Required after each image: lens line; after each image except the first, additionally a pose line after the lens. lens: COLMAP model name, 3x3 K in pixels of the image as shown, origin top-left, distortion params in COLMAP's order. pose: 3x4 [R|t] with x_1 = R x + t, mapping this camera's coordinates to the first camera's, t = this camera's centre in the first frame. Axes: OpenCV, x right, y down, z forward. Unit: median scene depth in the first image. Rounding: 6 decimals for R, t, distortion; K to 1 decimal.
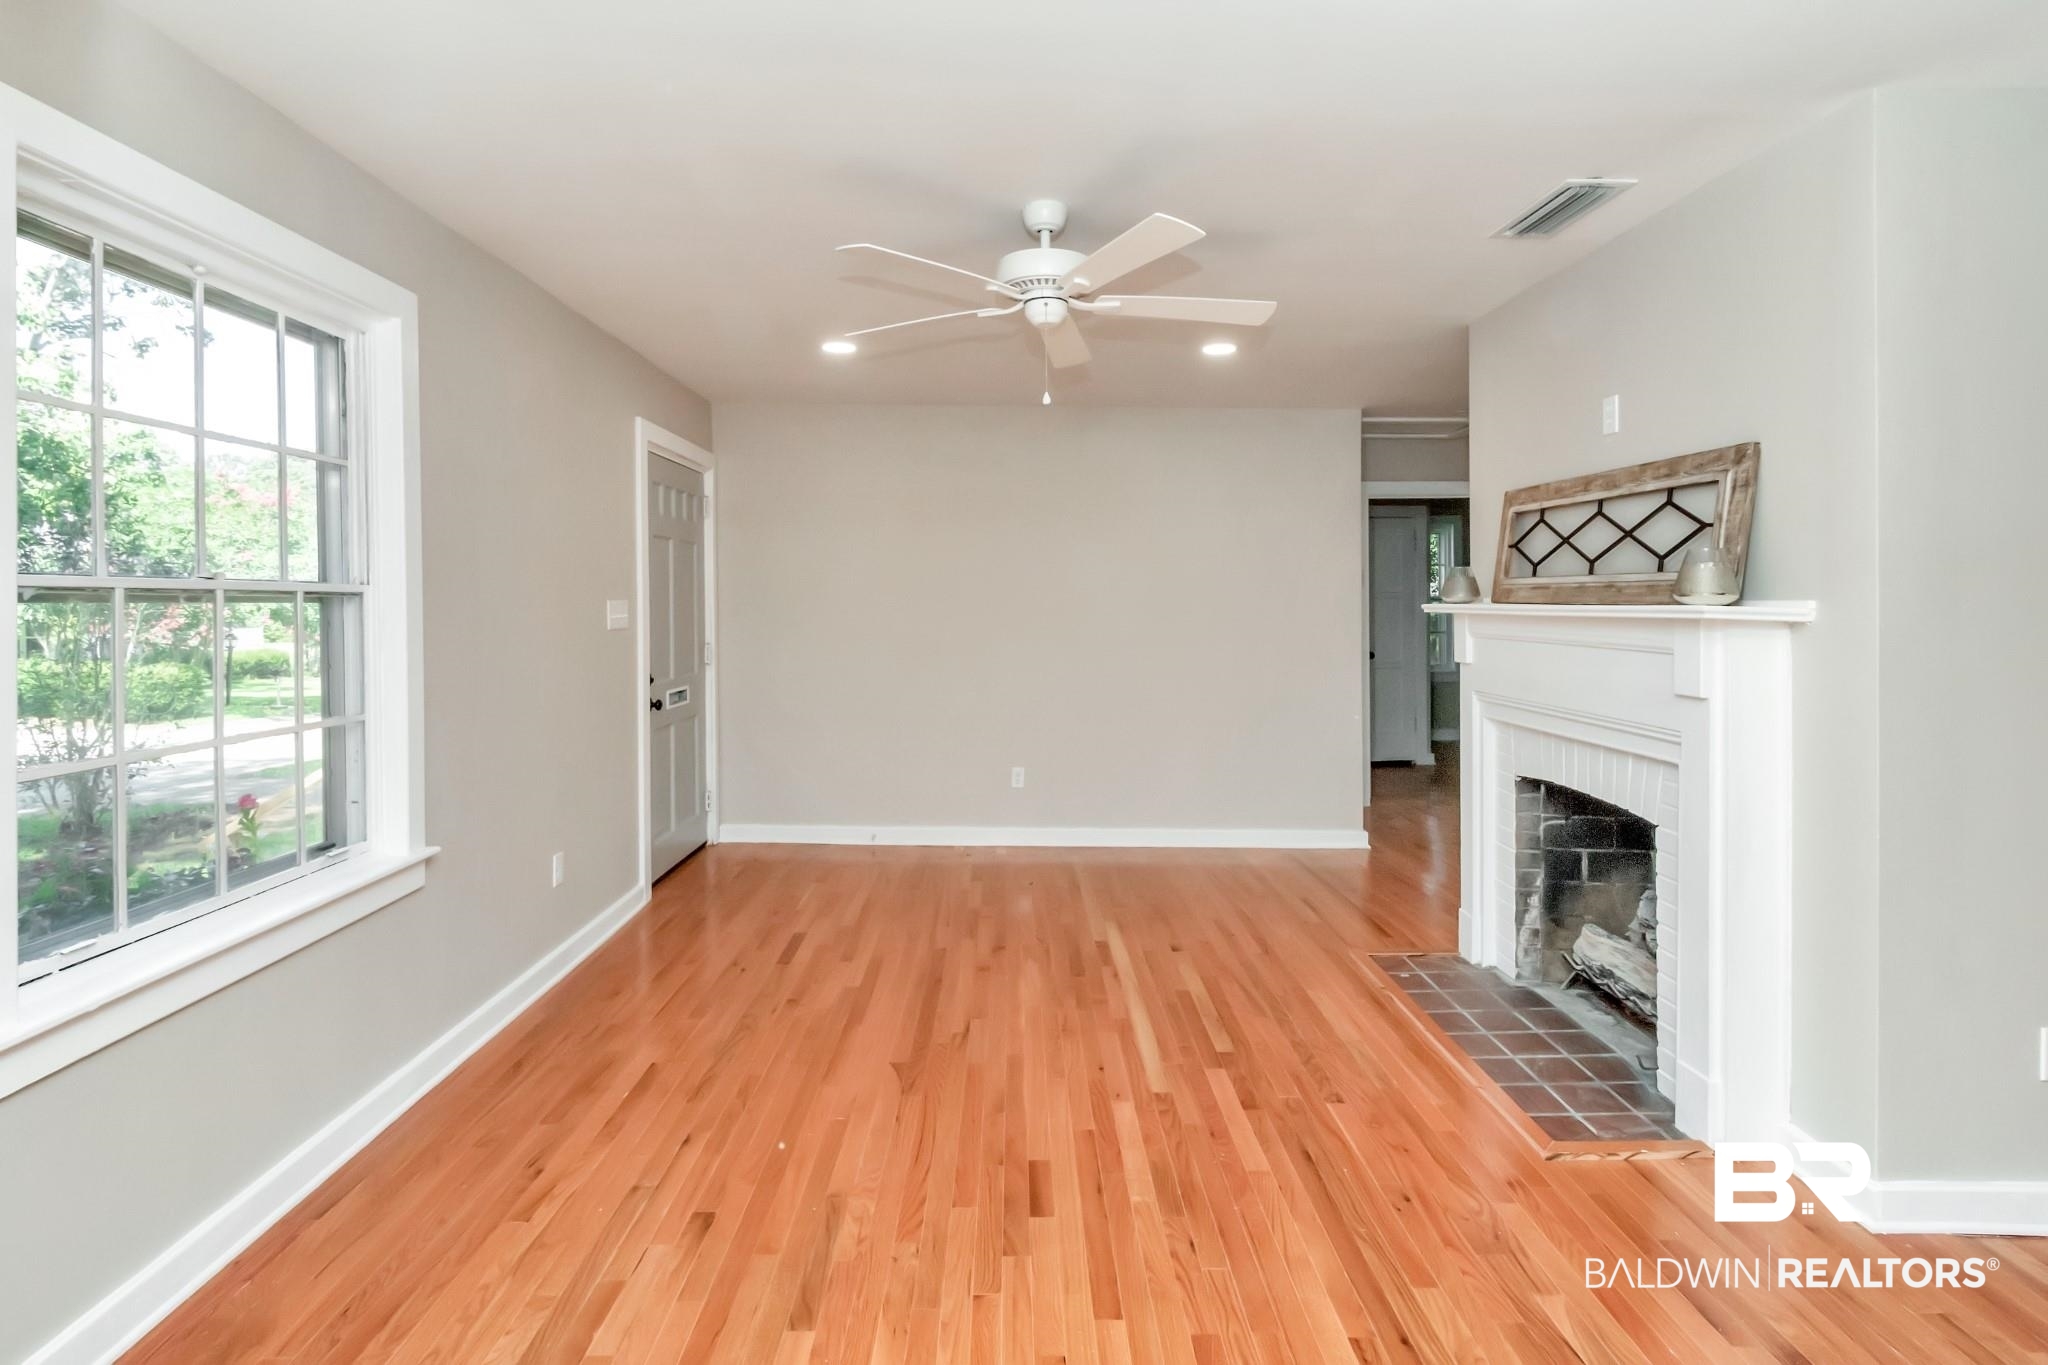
lens RADIAL K [[1023.0, 0, 1013.5], [0, 1023.0, 601.9], [0, 0, 1]] dist [0.005766, -0.003970]
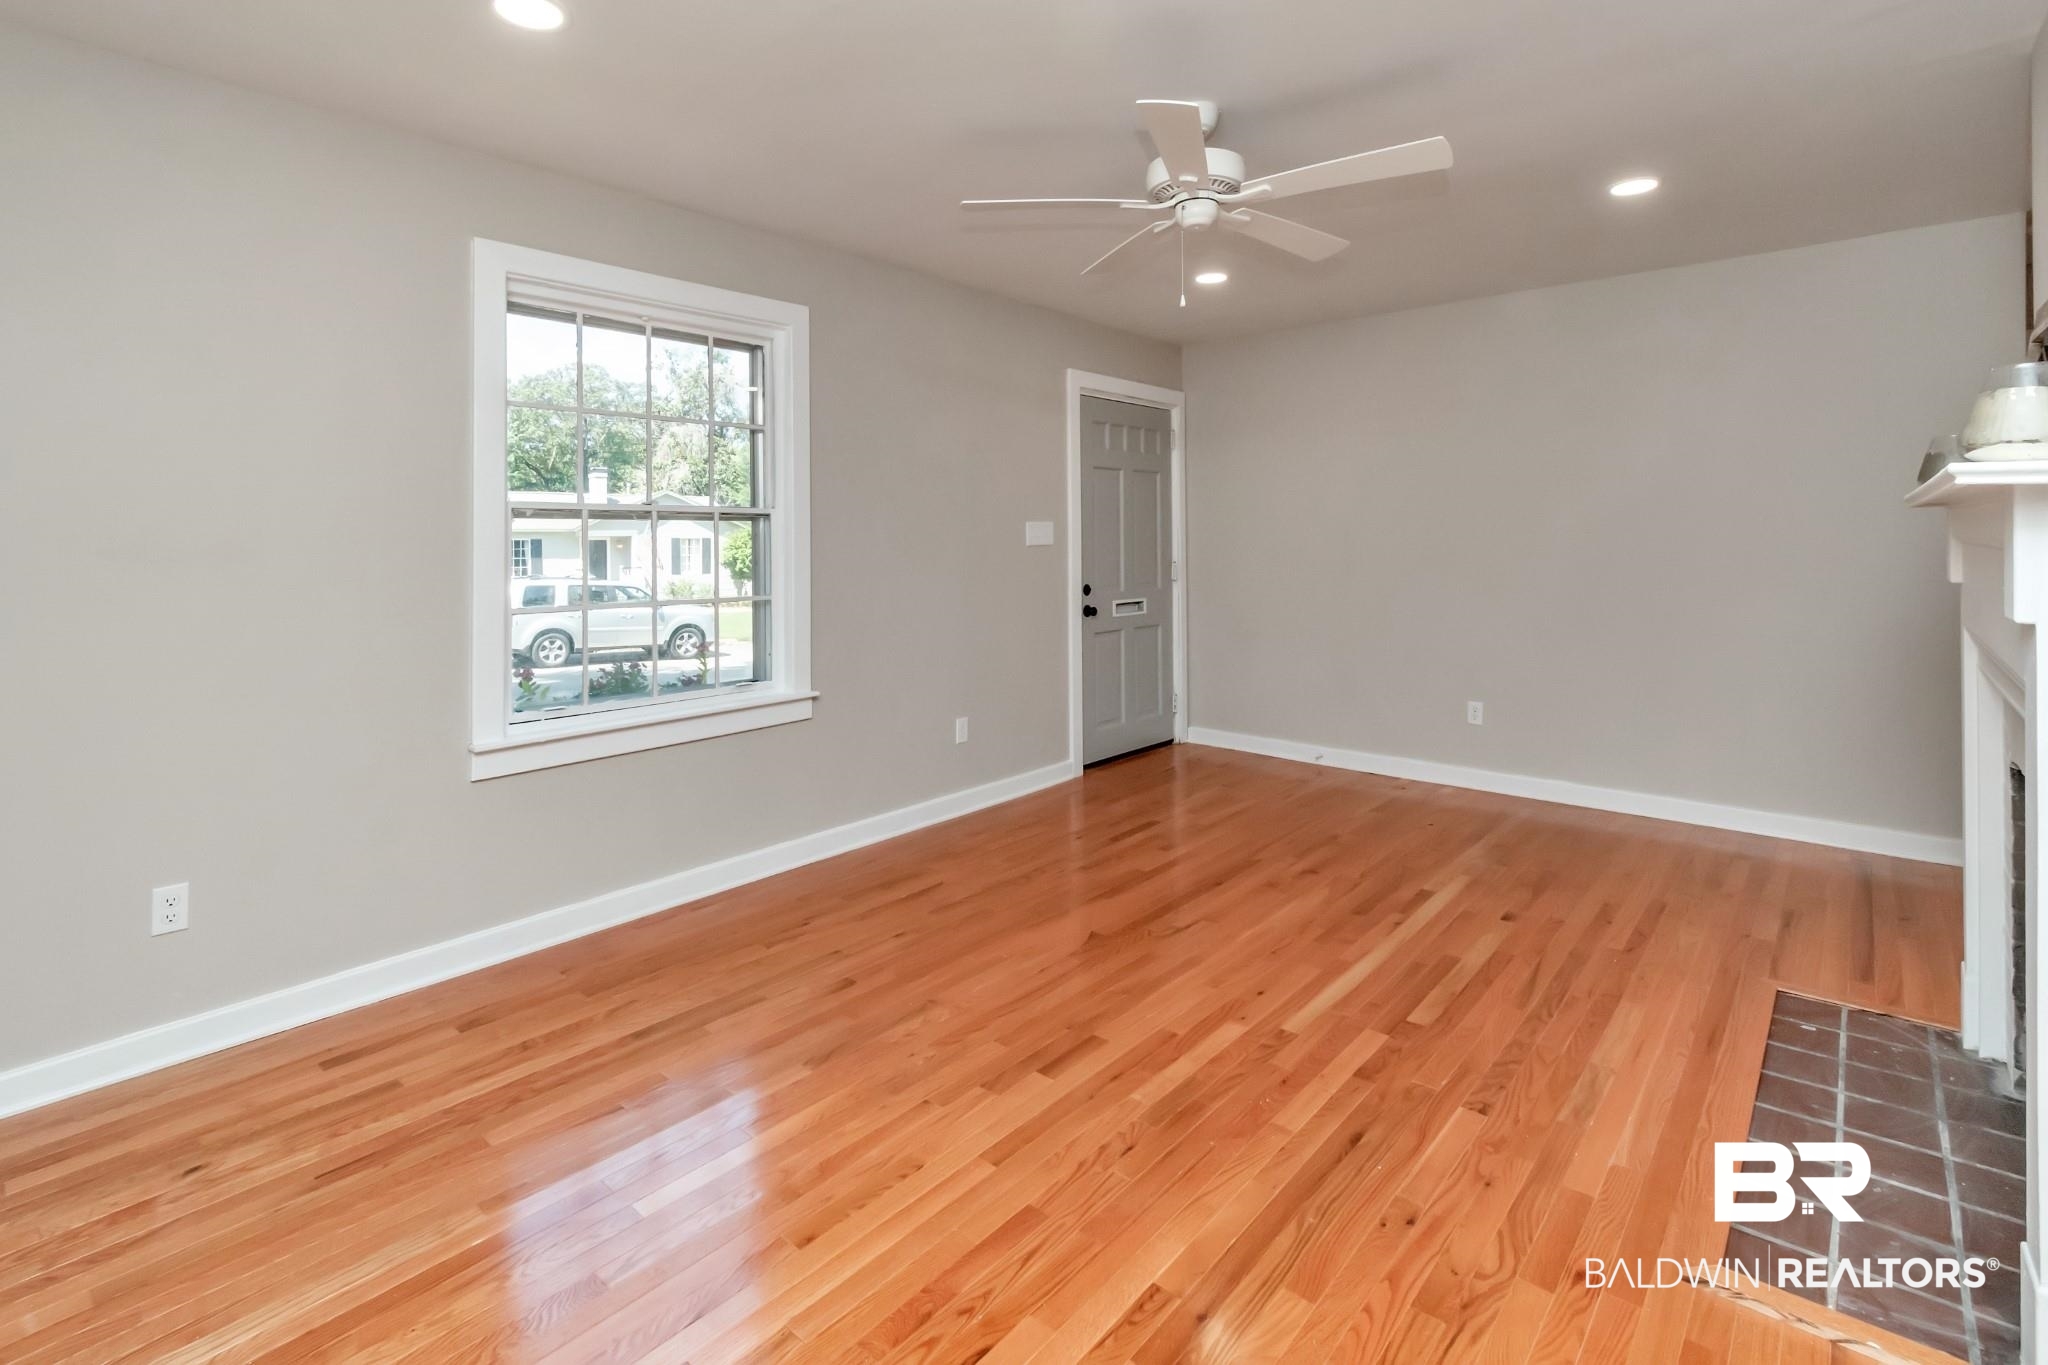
lens RADIAL K [[961.9, 0, 995.5], [0, 961.9, 538.5], [0, 0, 1]] dist [0.005579, -0.001514]
pose [[0.742035, -0.009923, -0.670288, 0.504902], [0.009371, 0.999946, -0.004428, 0.033395], [0.670295, -0.002996, 0.742088, 0.167149]]
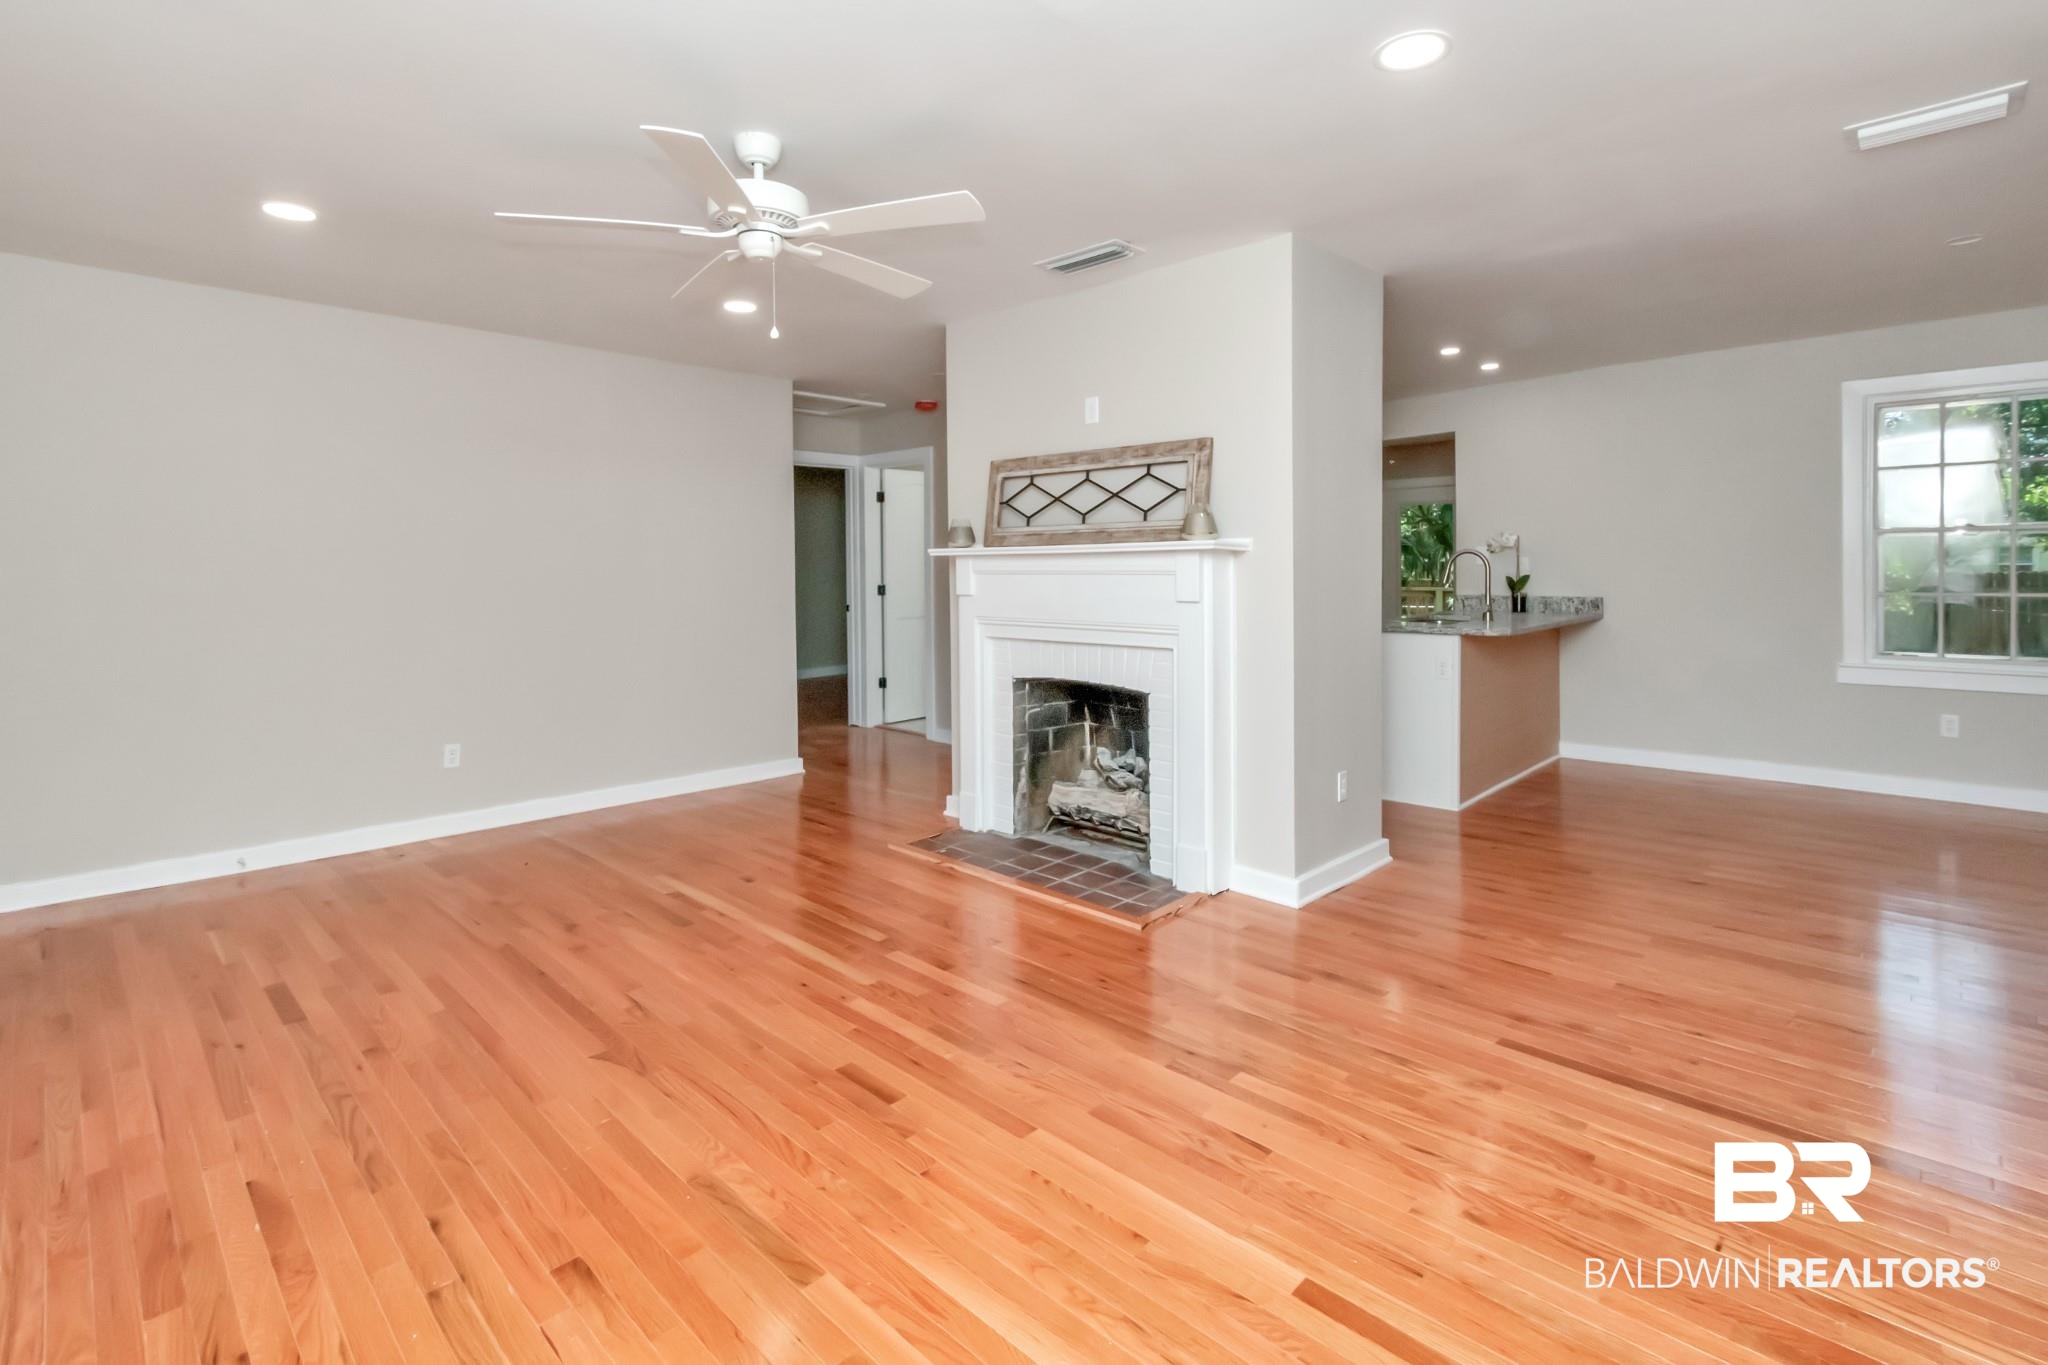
lens RADIAL K [[961.9, 0, 1031.6], [0, 961.9, 583.1], [0, 0, 1]] dist [0.005579, -0.001514]
pose [[0.698369, -0.021509, 0.715415, -0.442850], [0.013036, 0.999765, 0.017333, 0.031644], [-0.715619, -0.002779, 0.698485, 0.147580]]
